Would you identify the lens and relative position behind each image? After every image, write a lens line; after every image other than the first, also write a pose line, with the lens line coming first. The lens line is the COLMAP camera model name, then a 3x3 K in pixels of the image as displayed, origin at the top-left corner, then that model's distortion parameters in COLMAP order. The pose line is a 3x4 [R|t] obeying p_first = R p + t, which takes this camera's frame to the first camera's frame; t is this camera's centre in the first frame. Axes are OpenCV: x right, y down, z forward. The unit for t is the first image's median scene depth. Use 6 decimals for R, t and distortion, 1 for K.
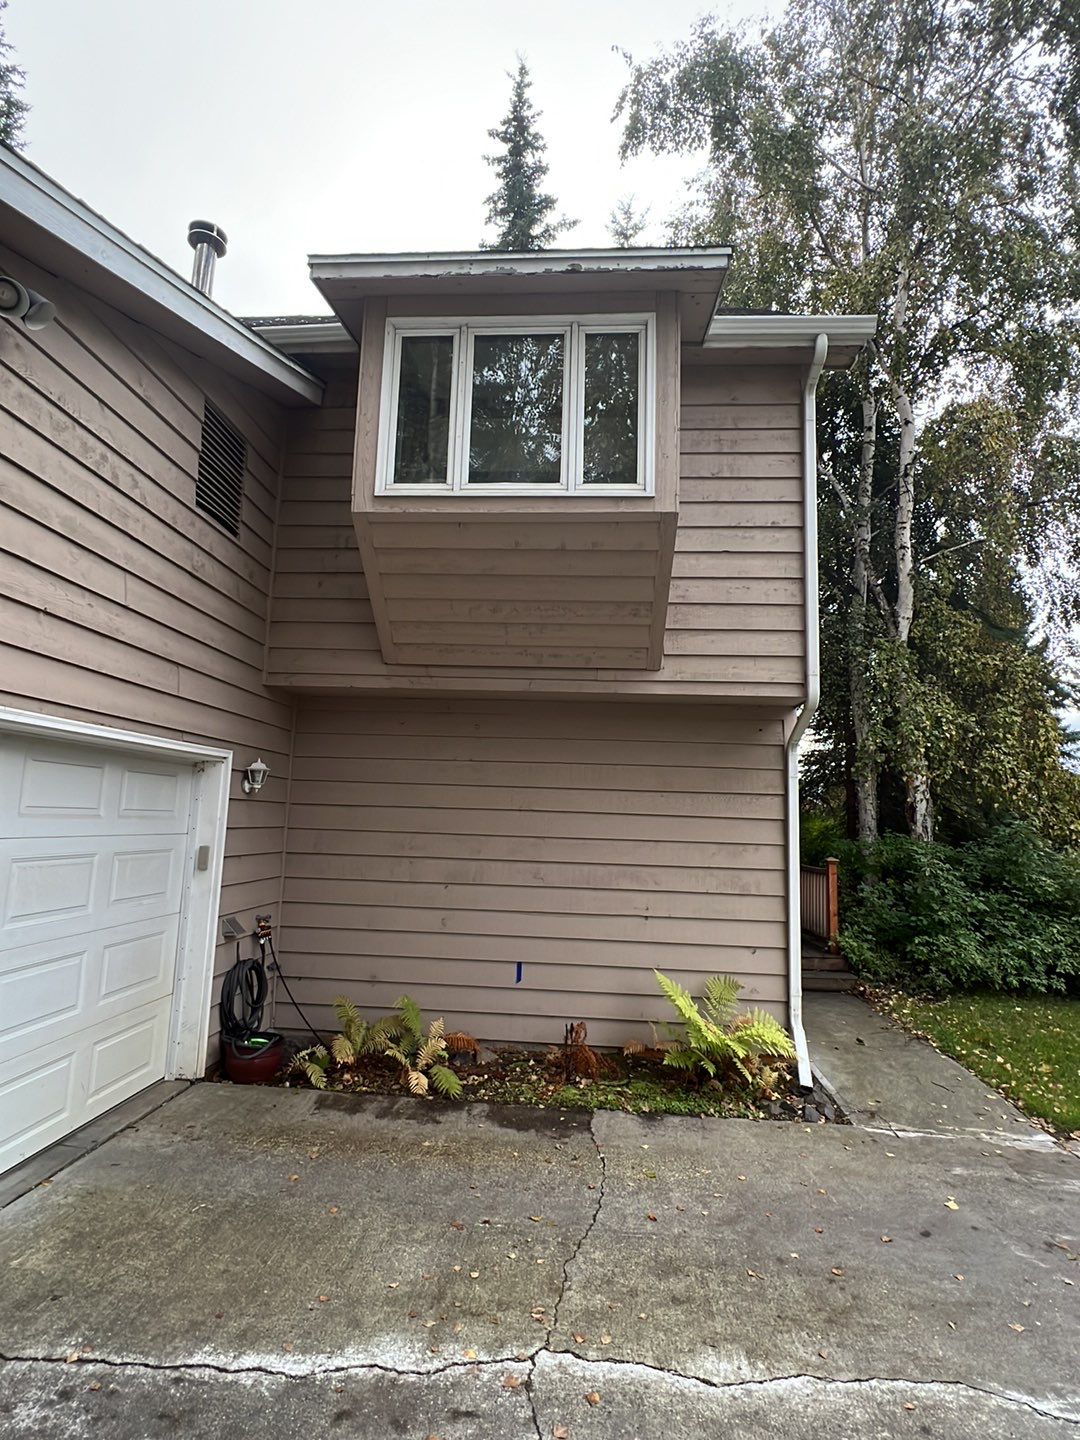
lens RADIAL K [[743.0, 0, 540.0], [0, 743.0, 720.0], [0, 0, 1]] dist [-0.002015, -0.000958]
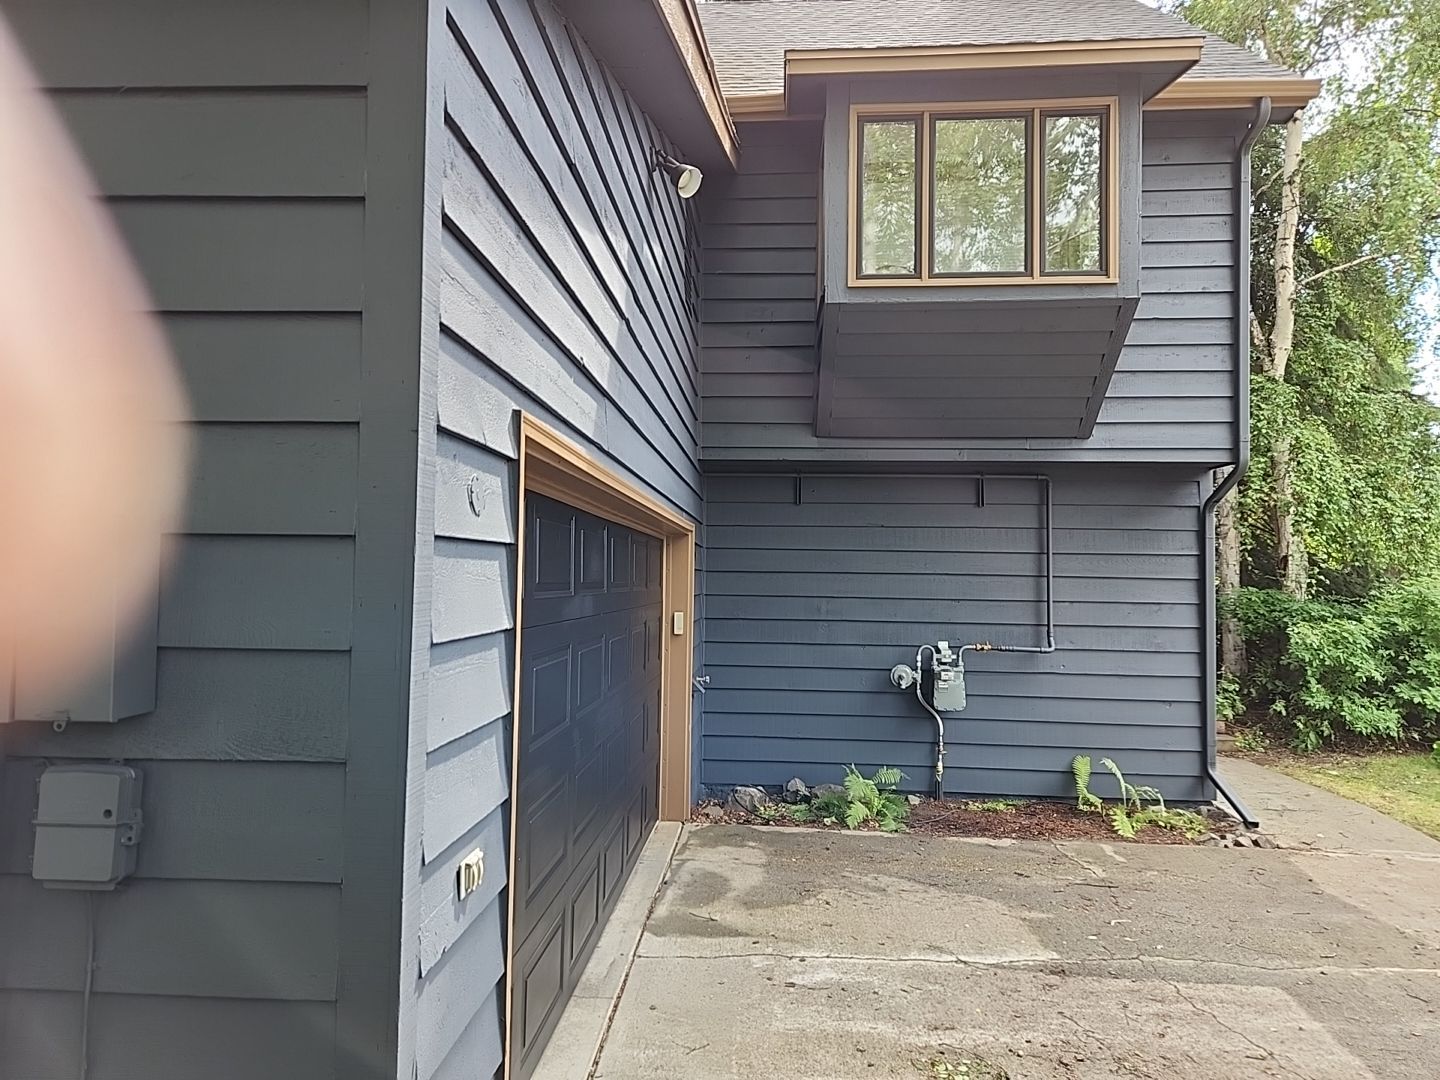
lens RADIAL K [[964.0, 0, 715.3], [0, 964.0, 525.6], [0, 0, 1]] dist [0.082682, -0.051559]
pose [[0.999850, -0.017314, 0.000000, -0.351483], [0.017256, 0.996545, 0.081240, -0.063151], [-0.001407, -0.081228, 0.996695, -0.353401]]
